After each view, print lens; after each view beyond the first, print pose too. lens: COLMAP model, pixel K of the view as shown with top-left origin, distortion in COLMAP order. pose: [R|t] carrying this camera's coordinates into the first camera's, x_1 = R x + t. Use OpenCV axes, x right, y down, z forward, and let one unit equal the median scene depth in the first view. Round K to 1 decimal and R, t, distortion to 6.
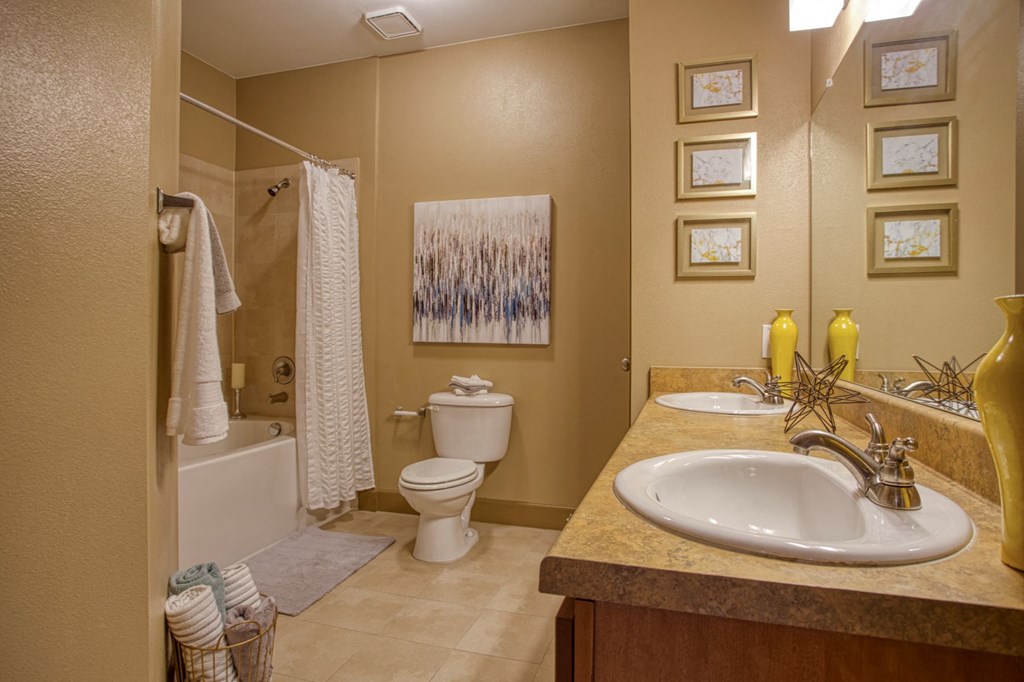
lens RADIAL K [[546.2, 0, 516.2], [0, 546.2, 336.9], [0, 0, 1]] dist [-0.045616, 0.019365]
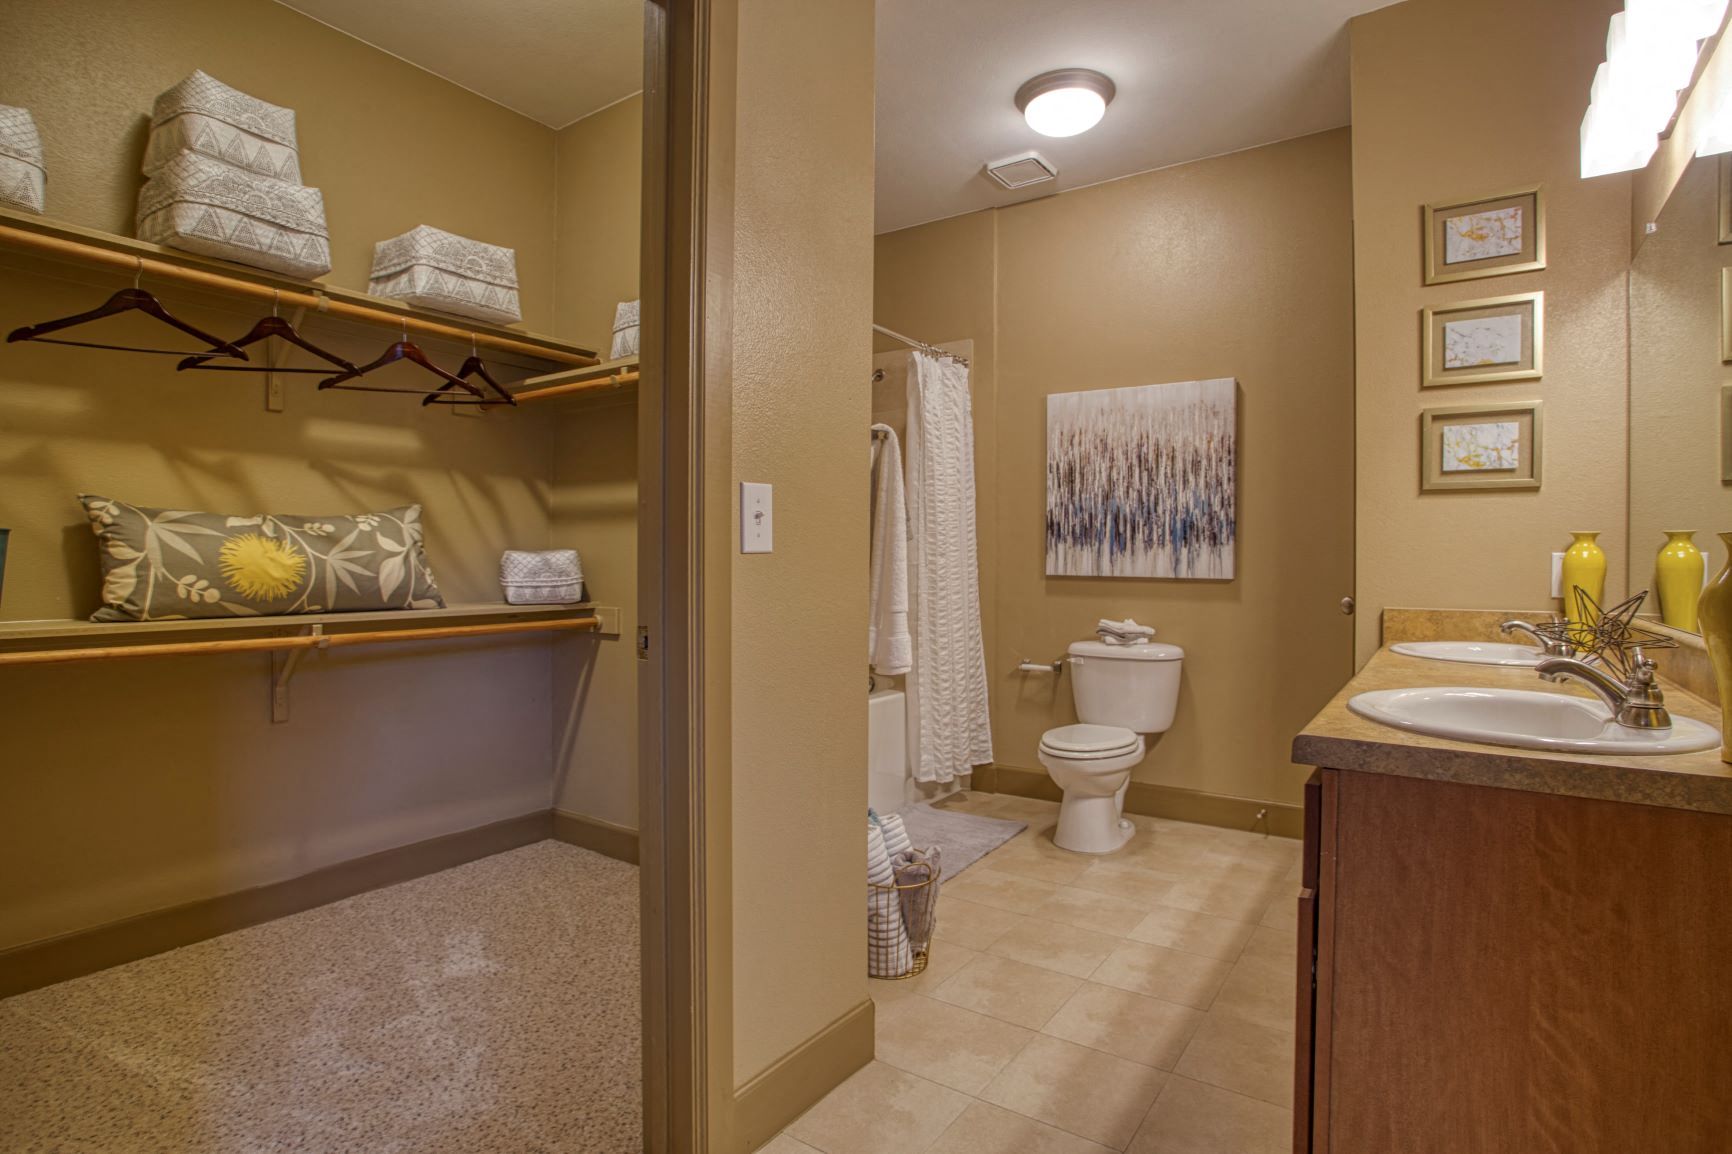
lens RADIAL K [[923.9, 0, 861.7], [0, 923.9, 571.0], [0, 0, 1]] dist [-0.045616, 0.019365]
pose [[0.962212, 0.002898, -0.272286, -0.111149], [-0.003028, 0.999995, -0.000055, 0.005339], [0.272284, 0.000877, 0.962216, -0.436118]]
